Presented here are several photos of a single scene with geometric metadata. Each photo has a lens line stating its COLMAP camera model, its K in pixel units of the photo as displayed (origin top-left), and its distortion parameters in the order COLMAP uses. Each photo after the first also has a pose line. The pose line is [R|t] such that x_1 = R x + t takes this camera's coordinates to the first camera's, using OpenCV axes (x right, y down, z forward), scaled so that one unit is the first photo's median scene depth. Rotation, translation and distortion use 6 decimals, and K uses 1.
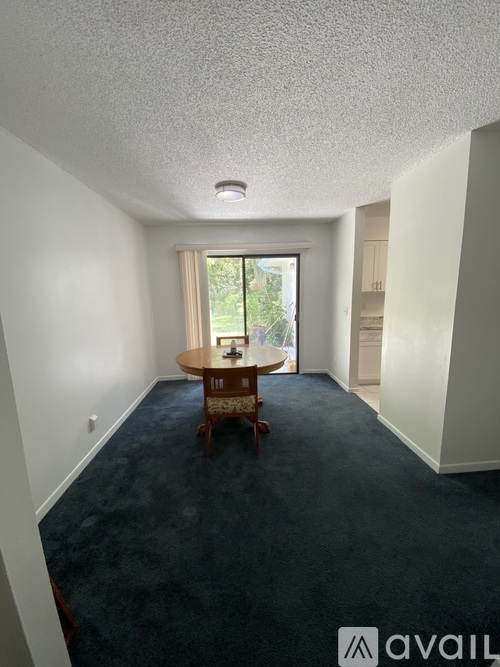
lens RADIAL K [[268.0, 0, 250.0], [0, 268.0, 333.5], [0, 0, 1]] dist [0.026624, -0.026428]
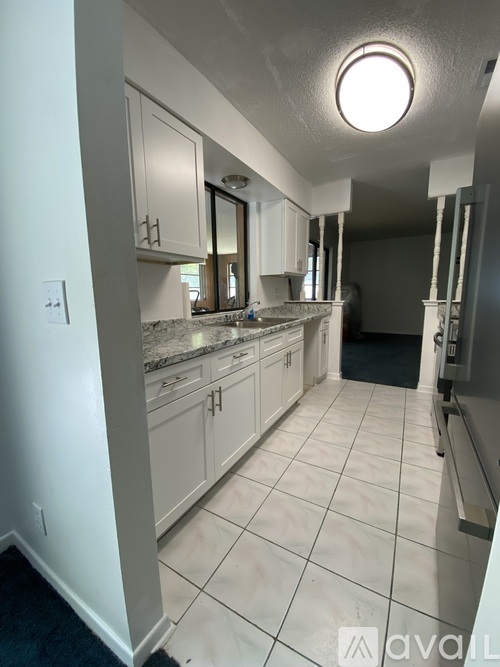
lens RADIAL K [[268.0, 0, 250.0], [0, 268.0, 333.5], [0, 0, 1]] dist [0.026624, -0.026428]
pose [[0.564055, -0.110289, 0.818339, 0.255819], [0.133420, 0.990191, 0.041488, -0.046782], [-0.814887, 0.085781, 0.573237, 0.730693]]
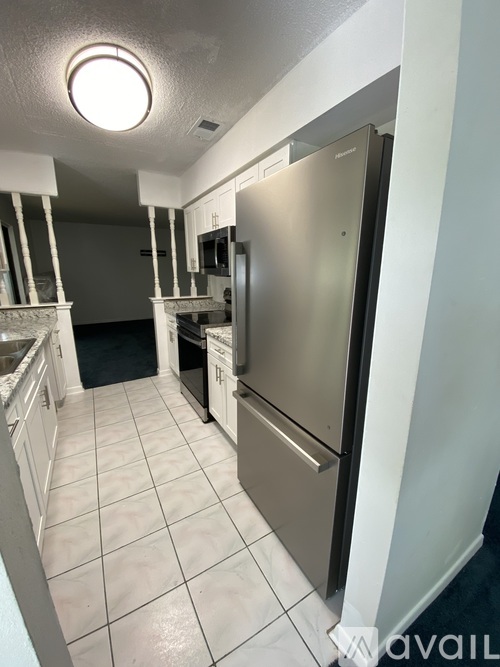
lens RADIAL K [[268.0, 0, 250.0], [0, 268.0, 333.5], [0, 0, 1]] dist [0.026624, -0.026428]
pose [[-0.450200, -0.185806, 0.873382, 0.255291], [0.153656, 0.947399, 0.280757, -0.122567], [-0.879607, 0.260598, -0.397969, 0.845867]]
